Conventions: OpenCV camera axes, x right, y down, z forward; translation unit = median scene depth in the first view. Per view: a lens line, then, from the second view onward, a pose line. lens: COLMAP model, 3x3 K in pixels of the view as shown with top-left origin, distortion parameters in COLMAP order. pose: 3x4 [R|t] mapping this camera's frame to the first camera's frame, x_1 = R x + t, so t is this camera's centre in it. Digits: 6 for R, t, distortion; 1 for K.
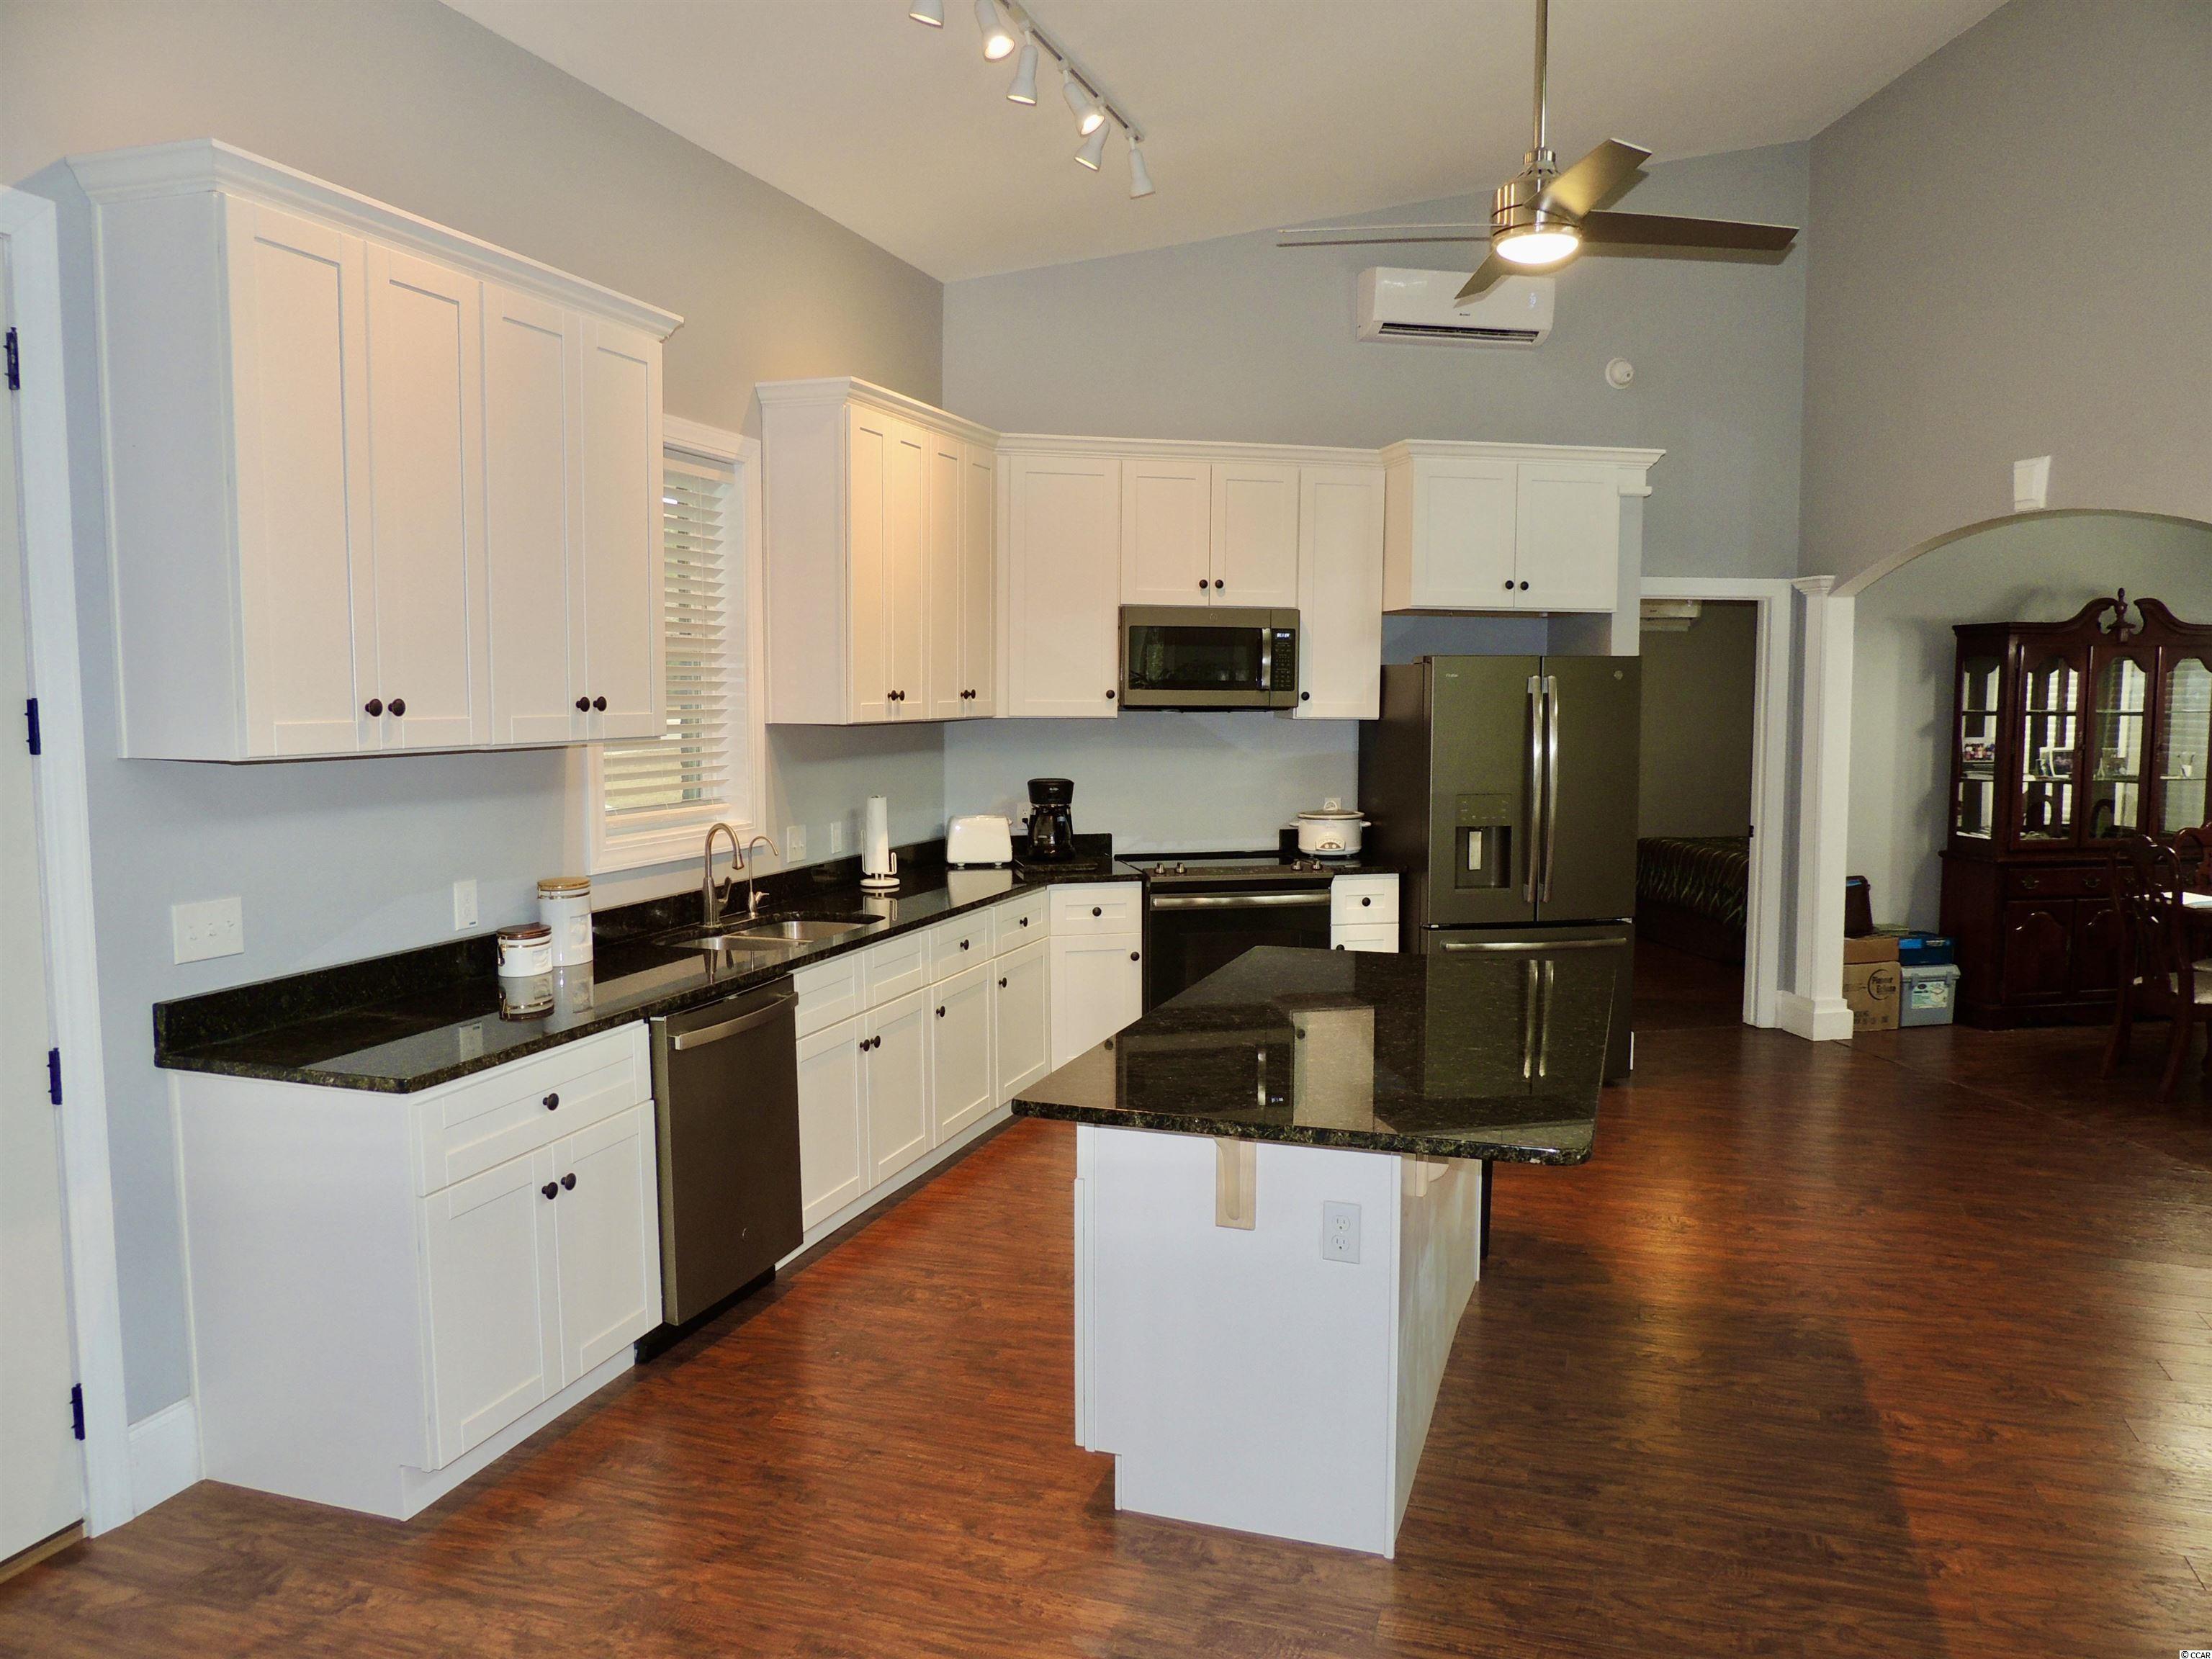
lens RADIAL K [[1590.6, 0, 1116.5], [0, 1590.6, 828.9], [0, 0, 1]] dist [-0.021045, 0.009953]
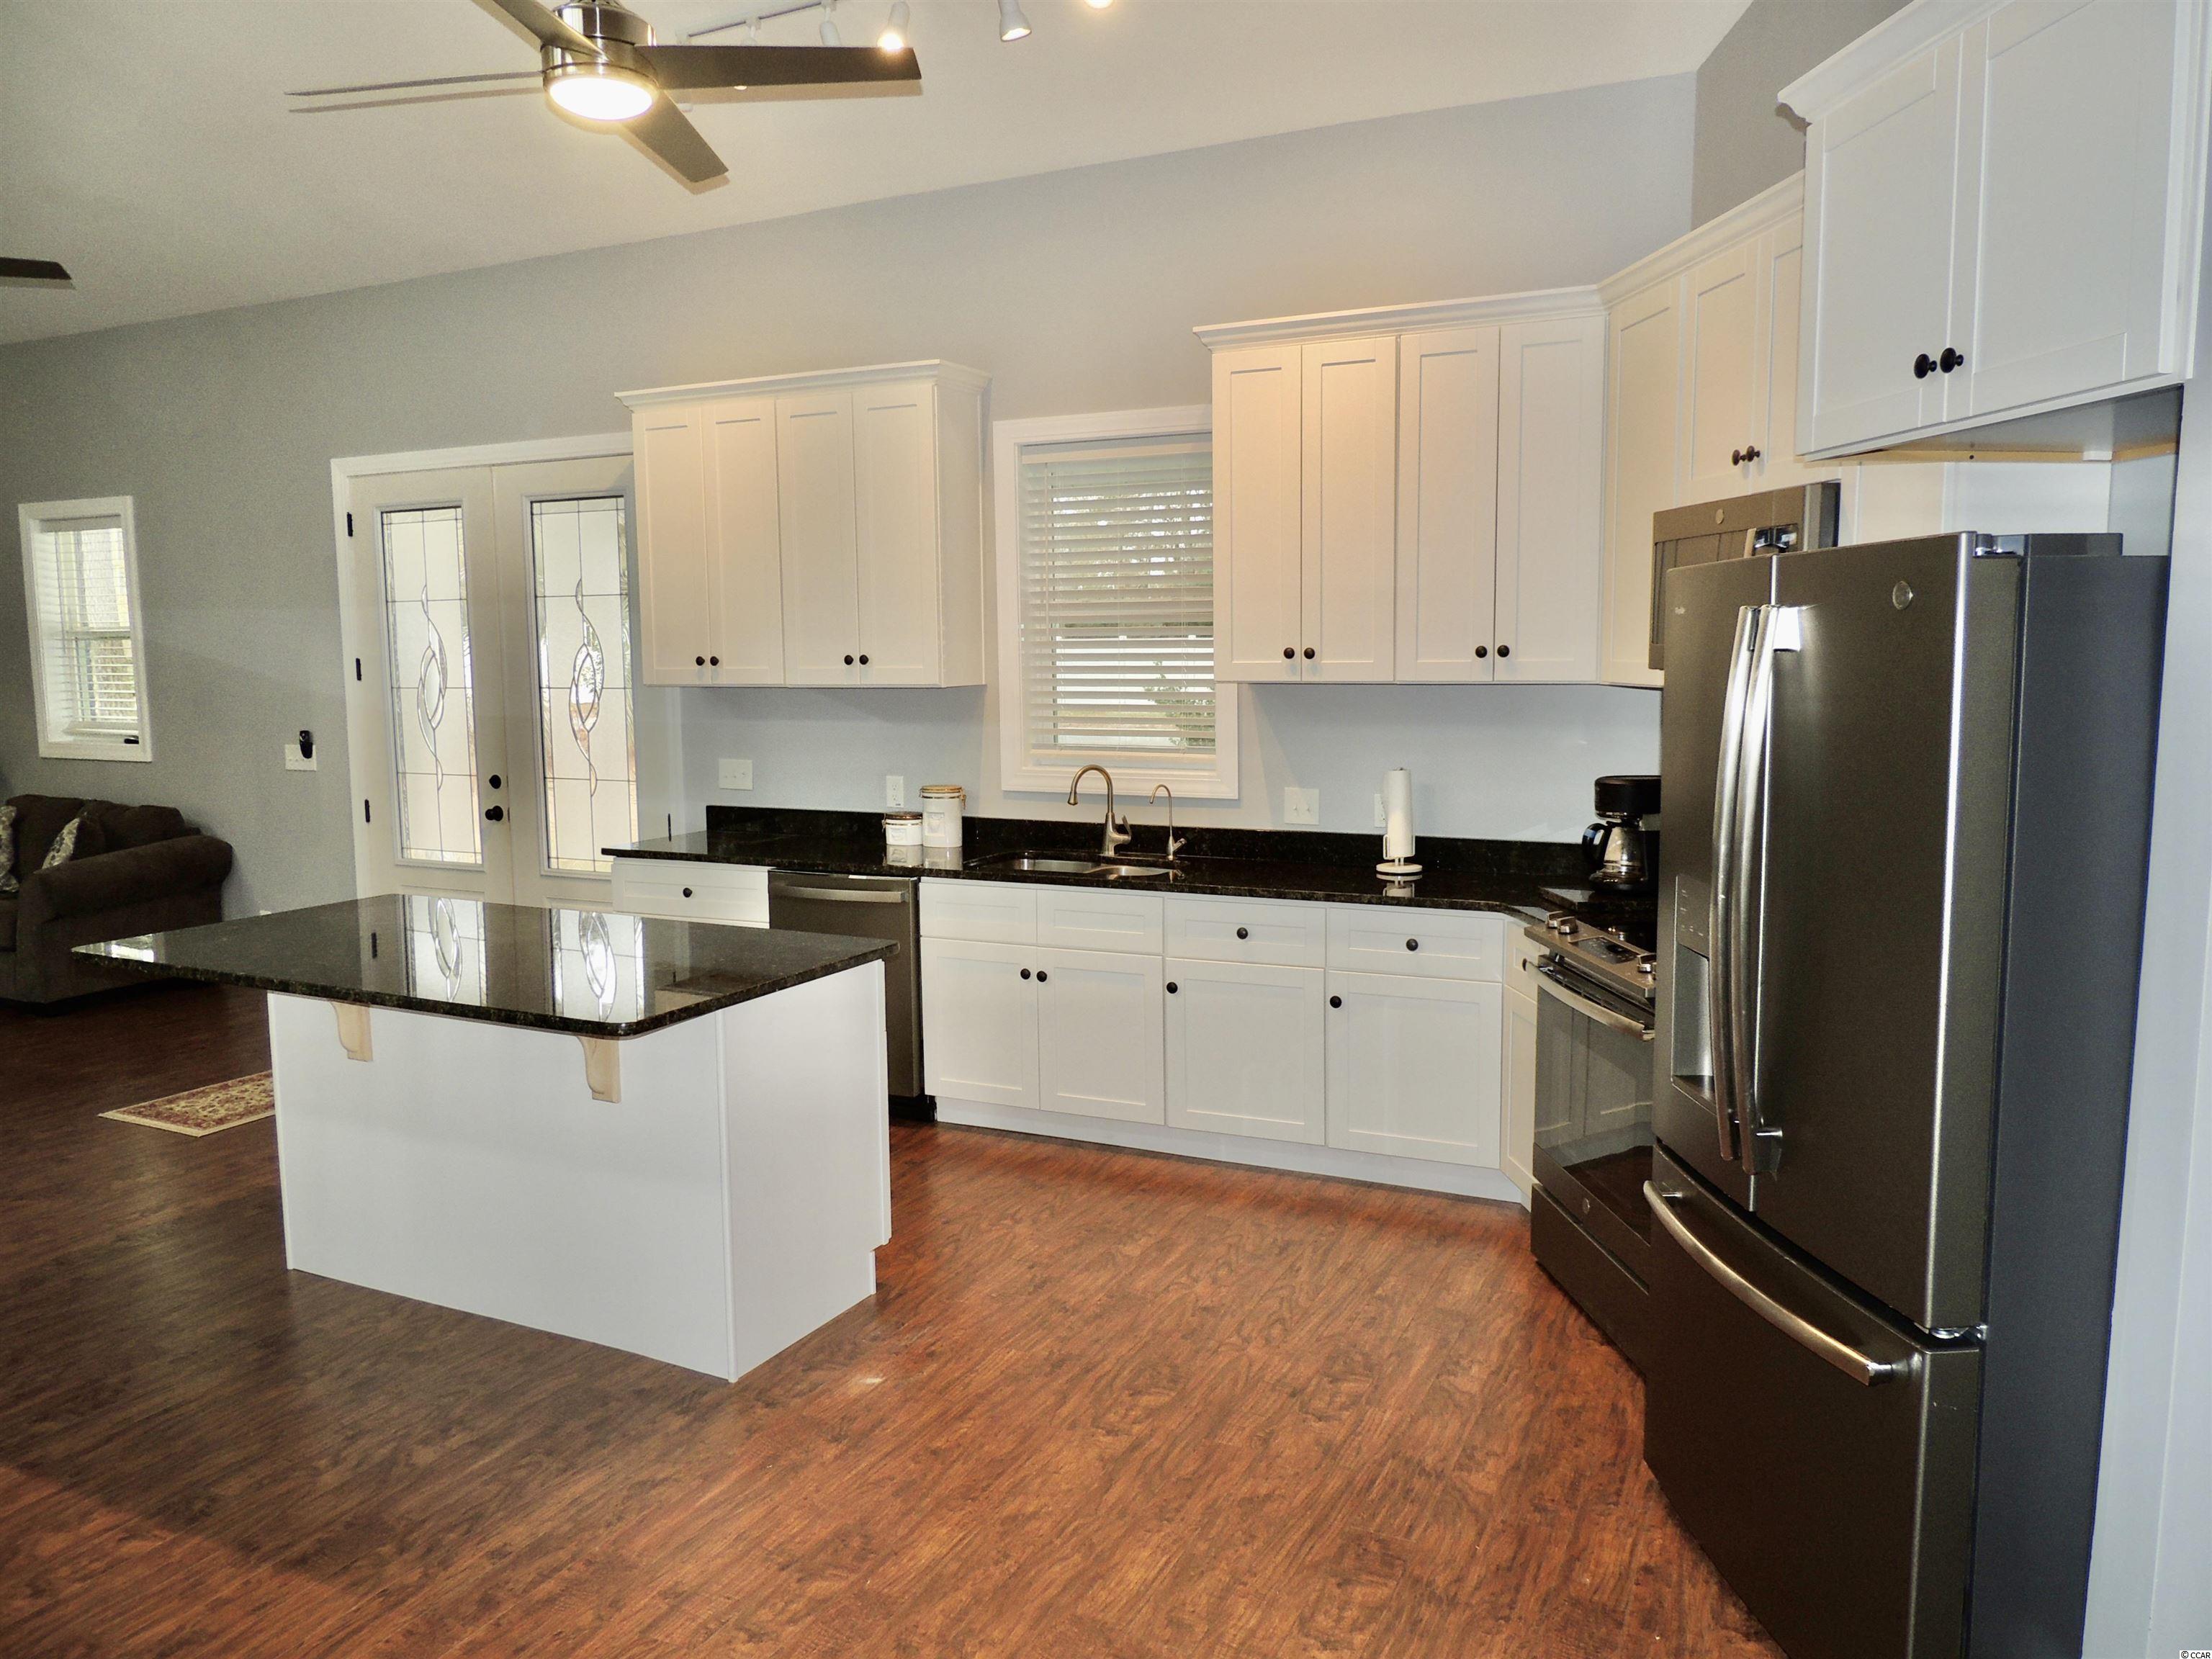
lens RADIAL K [[1590.6, 0, 1076.3], [0, 1590.6, 808.1], [0, 0, 1]] dist [-0.021045, 0.009953]
pose [[-0.143113, 0.098896, -0.984753, 0.673819], [-0.079585, 0.990623, 0.111051, -0.075727], [0.986501, 0.094265, -0.133900, 0.874145]]
